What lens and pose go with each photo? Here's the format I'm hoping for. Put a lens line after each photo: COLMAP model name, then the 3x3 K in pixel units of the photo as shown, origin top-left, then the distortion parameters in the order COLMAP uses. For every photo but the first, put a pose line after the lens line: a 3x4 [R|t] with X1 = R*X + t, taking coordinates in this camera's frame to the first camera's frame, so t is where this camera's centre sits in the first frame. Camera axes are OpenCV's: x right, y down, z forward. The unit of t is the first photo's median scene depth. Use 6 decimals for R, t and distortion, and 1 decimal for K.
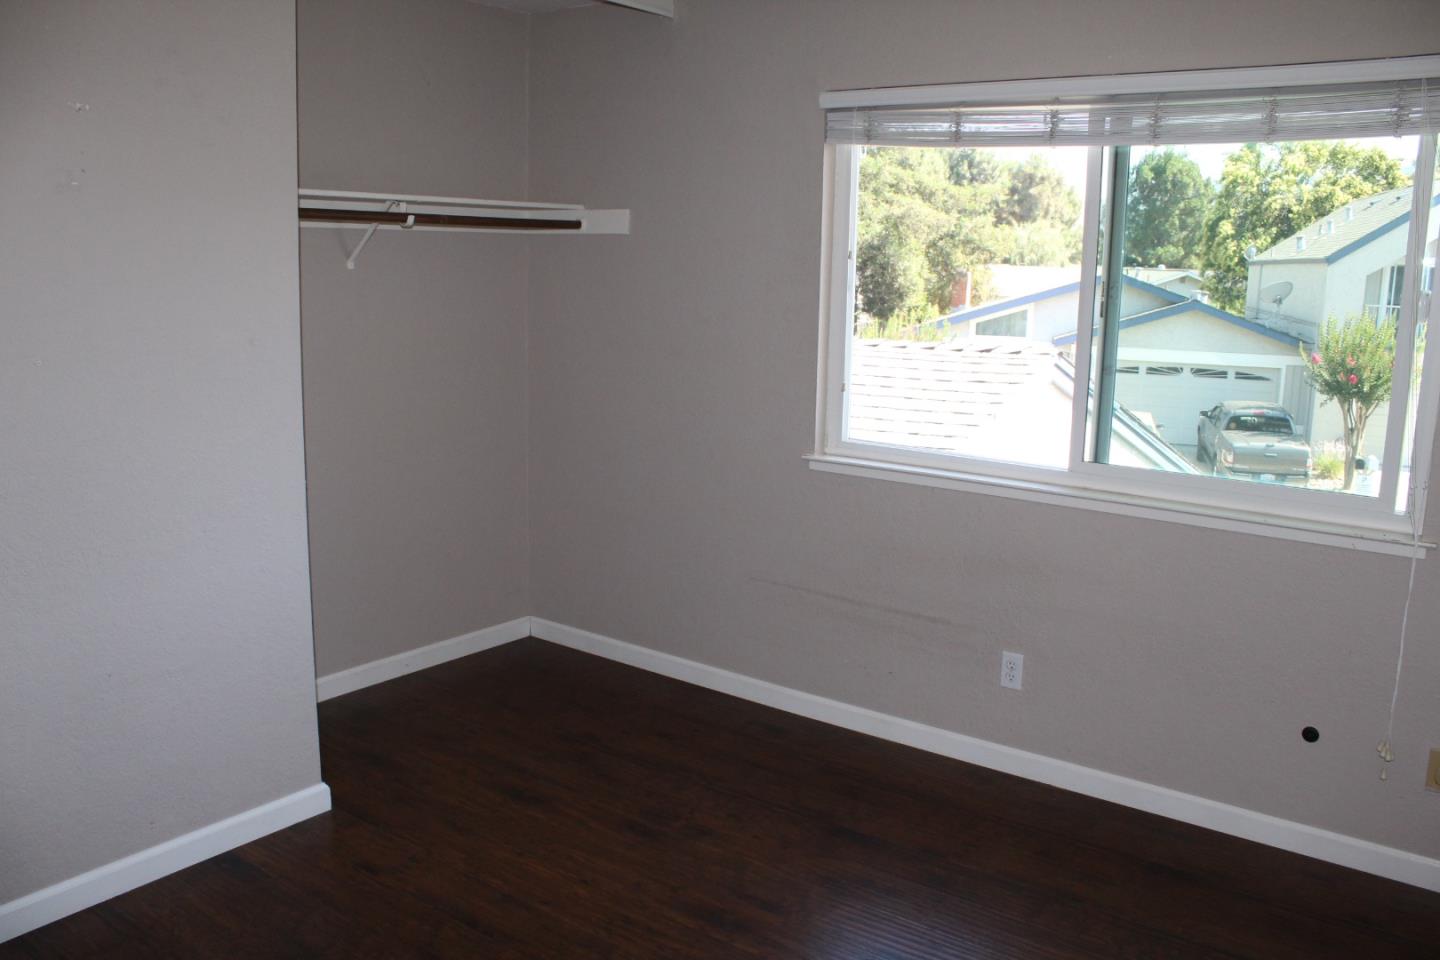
lens RADIAL K [[1194.8, 0, 718.8], [0, 1194.8, 485.0], [0, 0, 1]] dist [-0.142067, 0.113408]
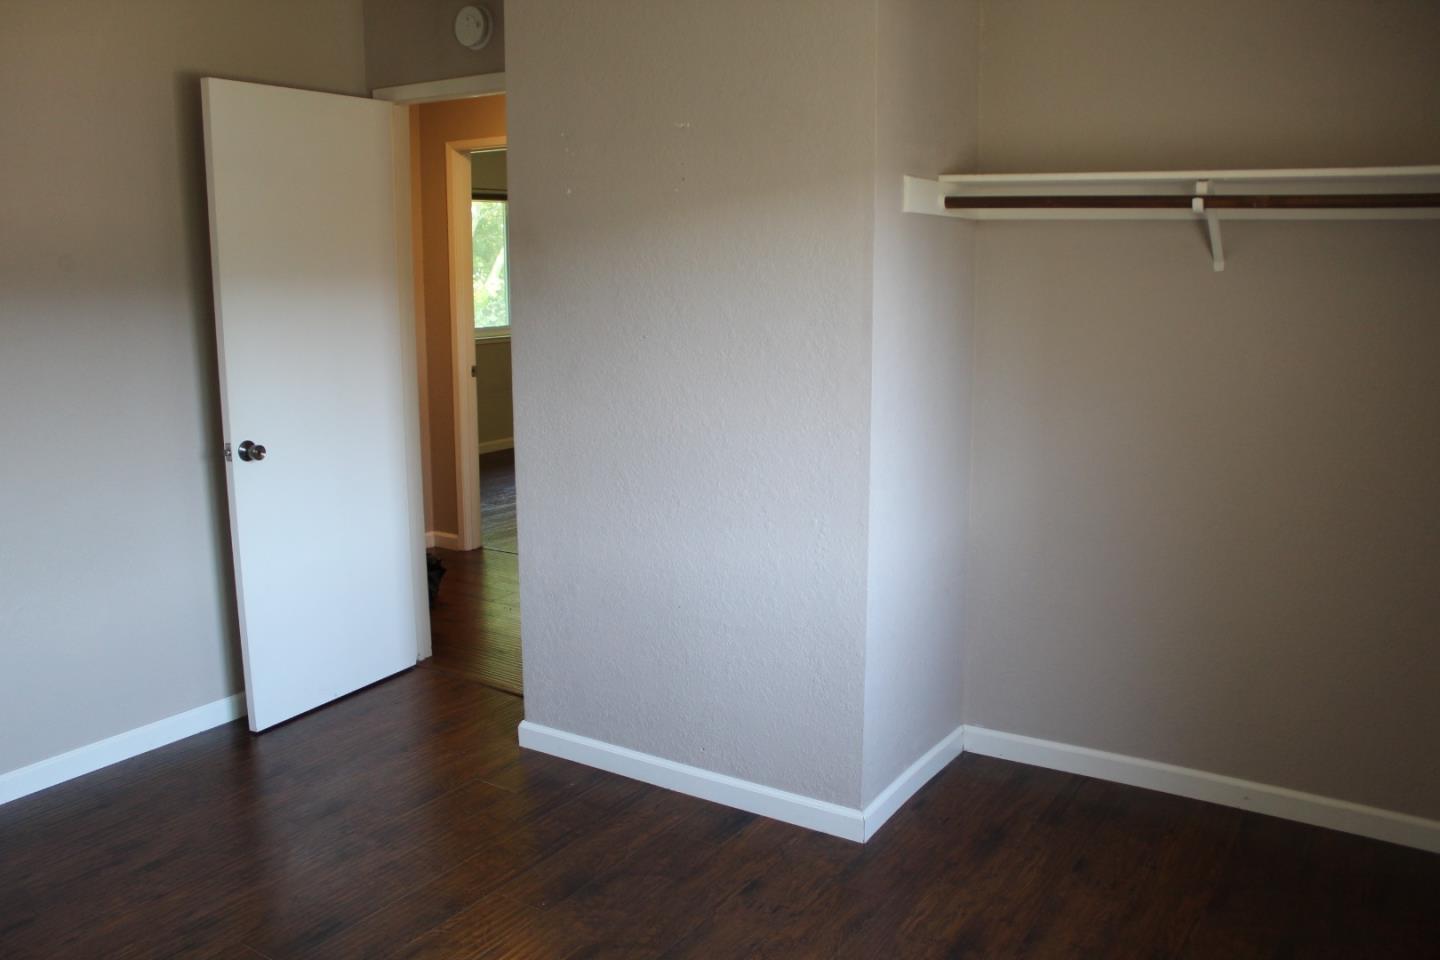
lens RADIAL K [[1194.8, 0, 721.3], [0, 1194.8, 476.5], [0, 0, 1]] dist [-0.142067, 0.113408]
pose [[0.064000, 0.154754, -0.985878, 0.504235], [-0.185293, 0.972568, 0.140636, -0.109671], [0.980597, 0.173676, 0.090919, 0.700557]]
